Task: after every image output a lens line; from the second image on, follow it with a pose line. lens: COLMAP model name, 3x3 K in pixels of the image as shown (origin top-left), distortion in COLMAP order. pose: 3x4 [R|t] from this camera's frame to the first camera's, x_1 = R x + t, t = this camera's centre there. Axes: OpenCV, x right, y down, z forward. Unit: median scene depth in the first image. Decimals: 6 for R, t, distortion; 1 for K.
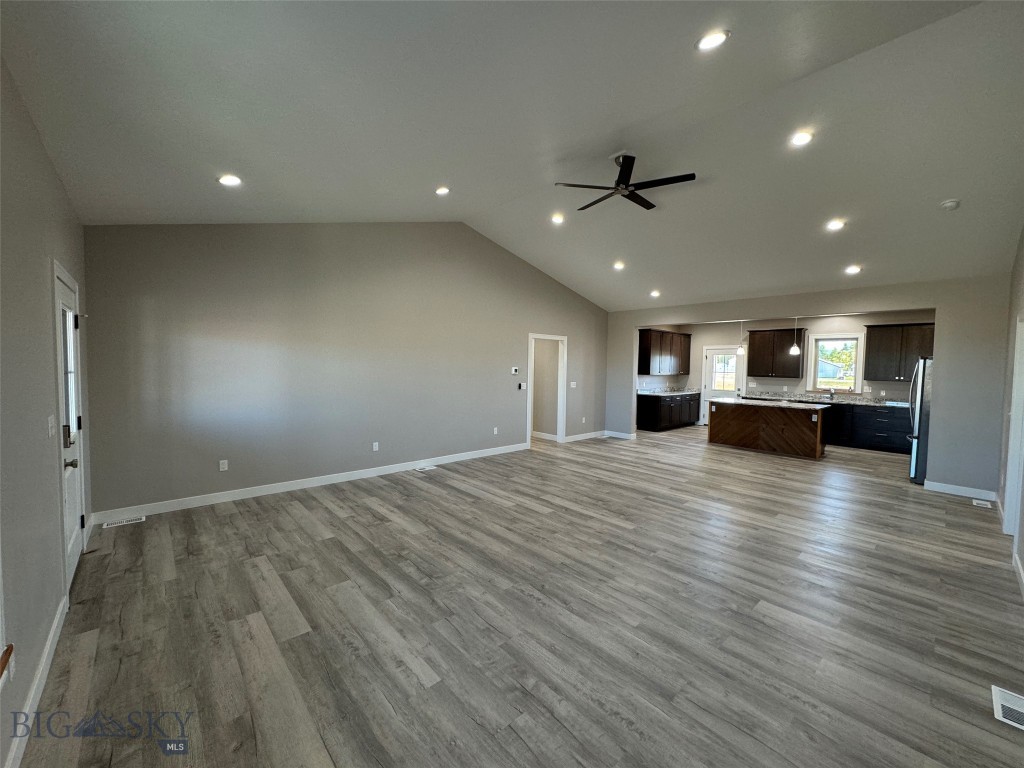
lens RADIAL K [[406.4, 0, 510.0], [0, 406.4, 383.2], [0, 0, 1]] dist [-0.002129, 0.000746]
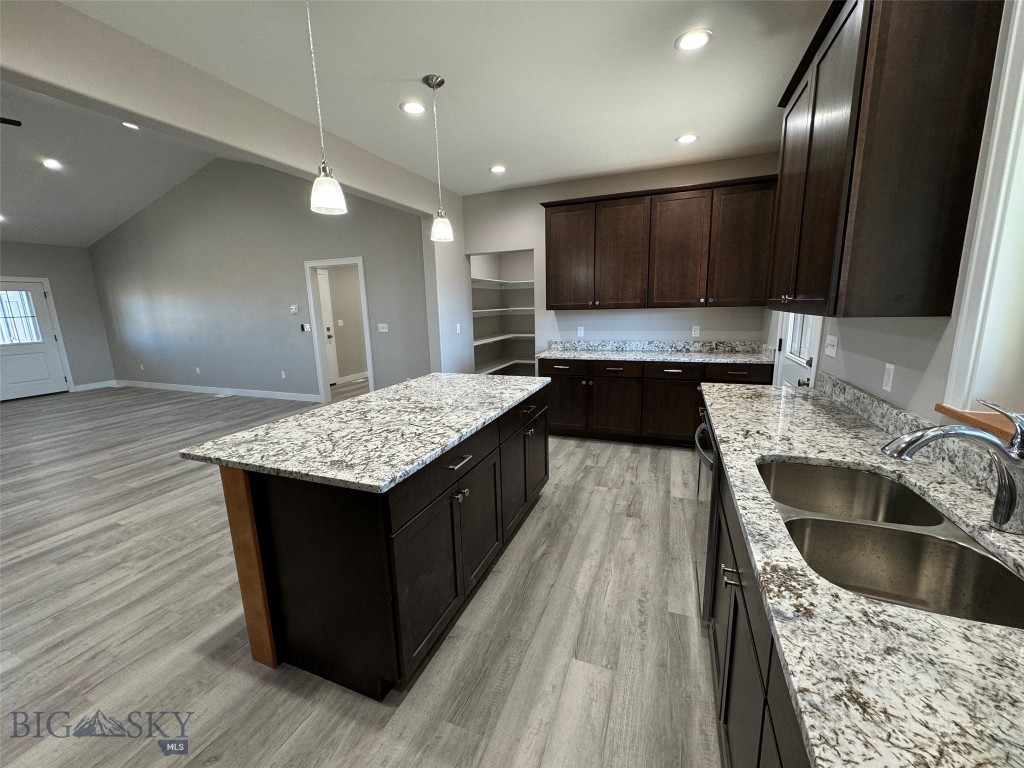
lens RADIAL K [[406.4, 0, 511.8], [0, 406.4, 382.5], [0, 0, 1]] dist [-0.002129, 0.000746]
pose [[0.445284, 0.141219, -0.884183, 1.535237], [-0.007546, 0.988041, 0.154007, -0.020709], [0.895357, -0.061905, 0.441025, 1.570555]]
